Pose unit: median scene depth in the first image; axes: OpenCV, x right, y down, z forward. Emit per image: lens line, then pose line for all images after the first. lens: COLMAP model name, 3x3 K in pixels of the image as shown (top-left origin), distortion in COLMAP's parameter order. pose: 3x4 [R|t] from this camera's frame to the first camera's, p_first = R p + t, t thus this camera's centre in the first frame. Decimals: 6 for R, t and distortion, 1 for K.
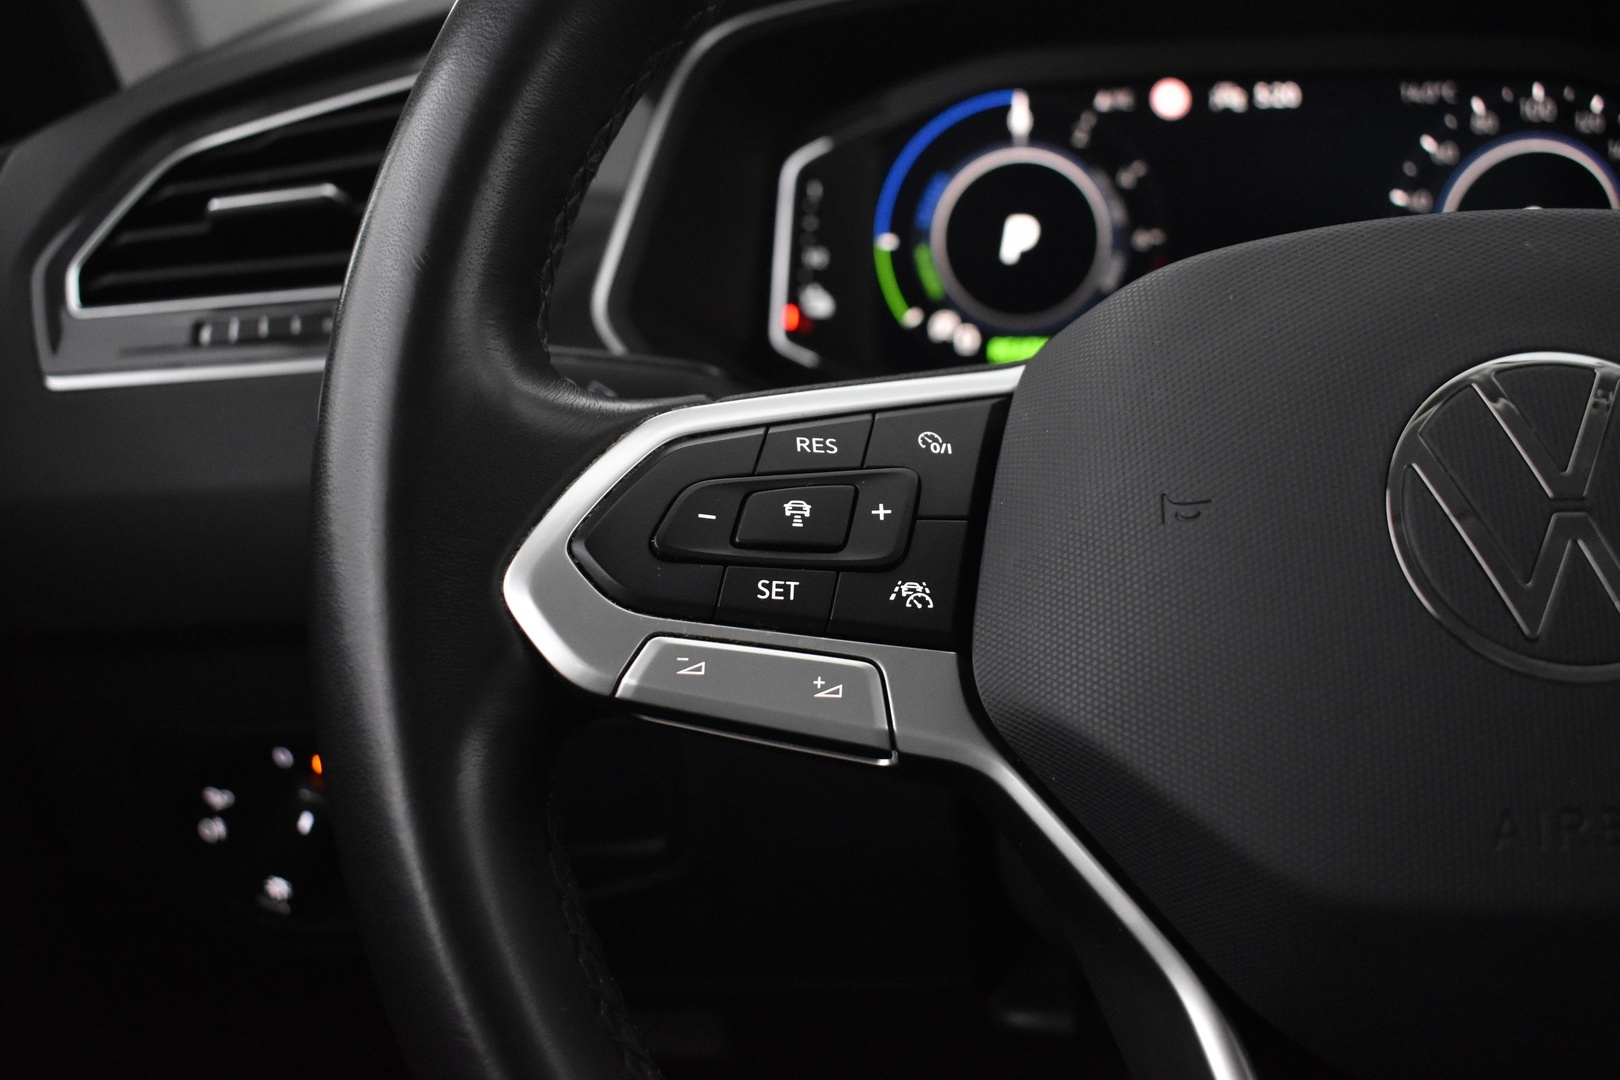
lens RADIAL K [[1598.5, 0, 806.2], [0, 1598.5, 529.3], [0, 0, 1]] dist [-0.075449, 0.000000]
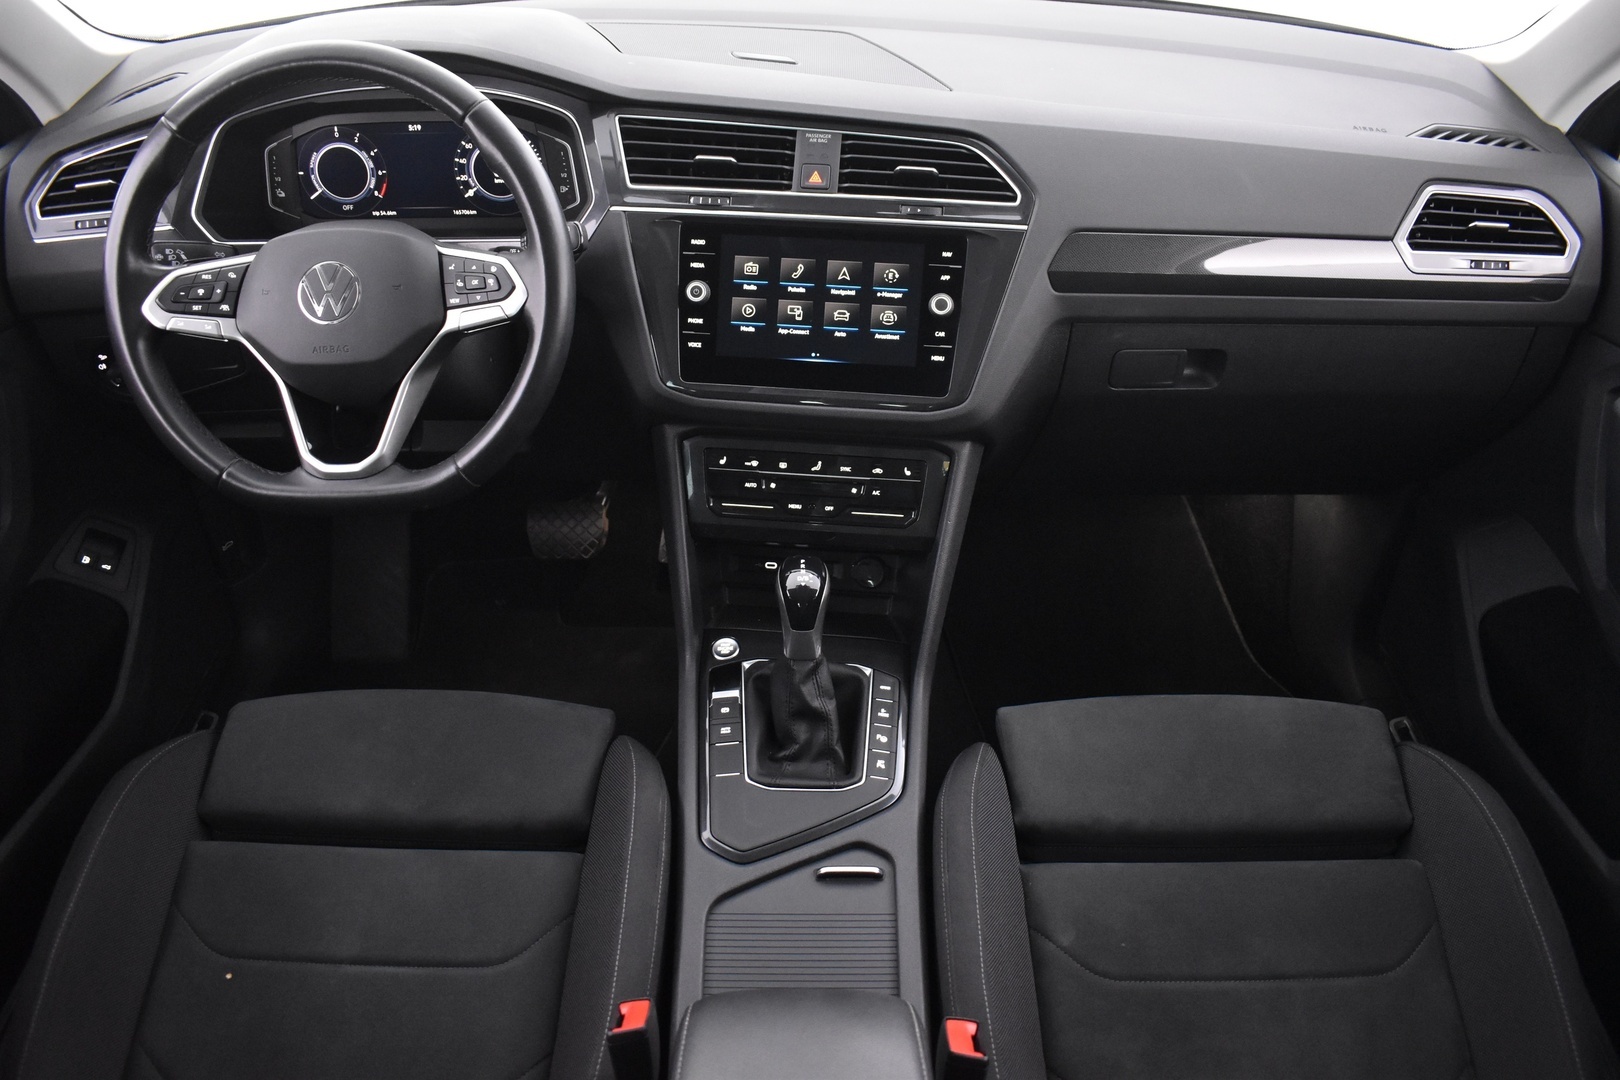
lens RADIAL K [[1262.7, 0, 817.6], [0, 1262.7, 528.9], [0, 0, 1]] dist [-0.097269, 0.008292]
pose [[0.990403, -0.036424, 0.133320, 0.836801], [-0.003876, 0.956946, 0.290240, -0.259121], [-0.138152, -0.287972, 0.947621, -1.915768]]
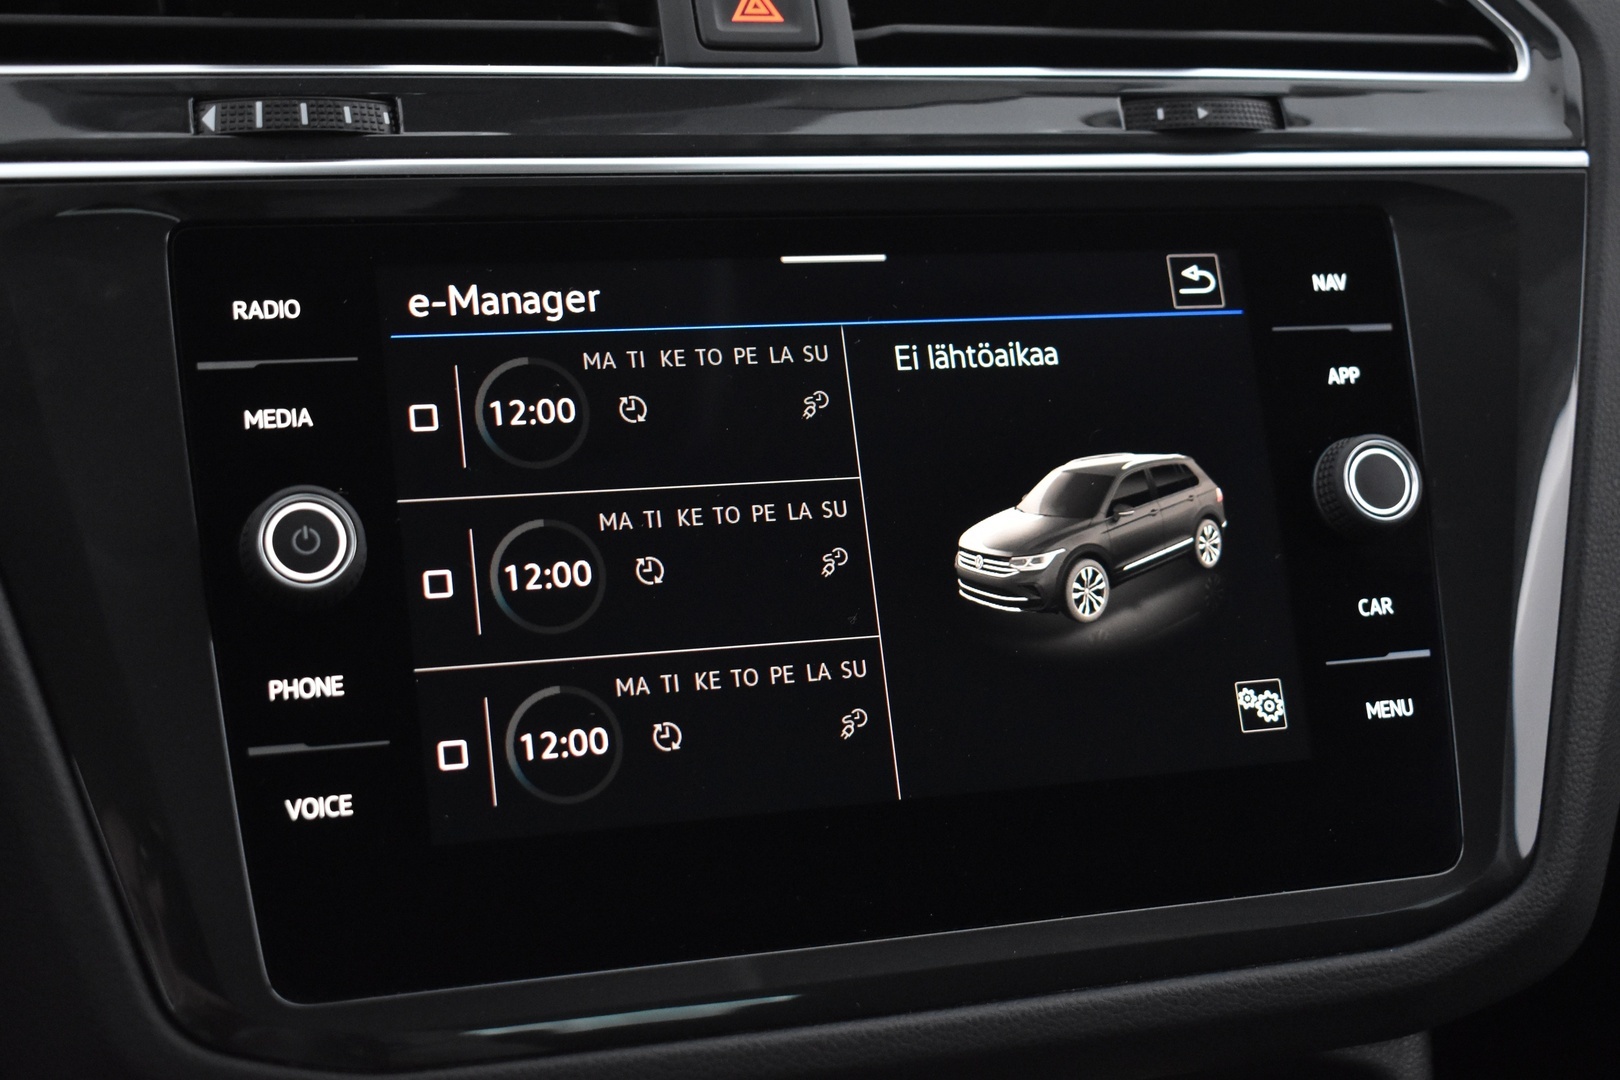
lens RADIAL K [[2214.4, 0, 823.3], [0, 2214.4, 537.9], [0, 0, 1]] dist [-0.044646, 0.000000]
pose [[0.858100, -0.103755, 0.502890, 0.678890], [0.078423, 0.994364, 0.071338, -0.020738], [-0.507458, -0.021777, 0.861401, -0.152716]]
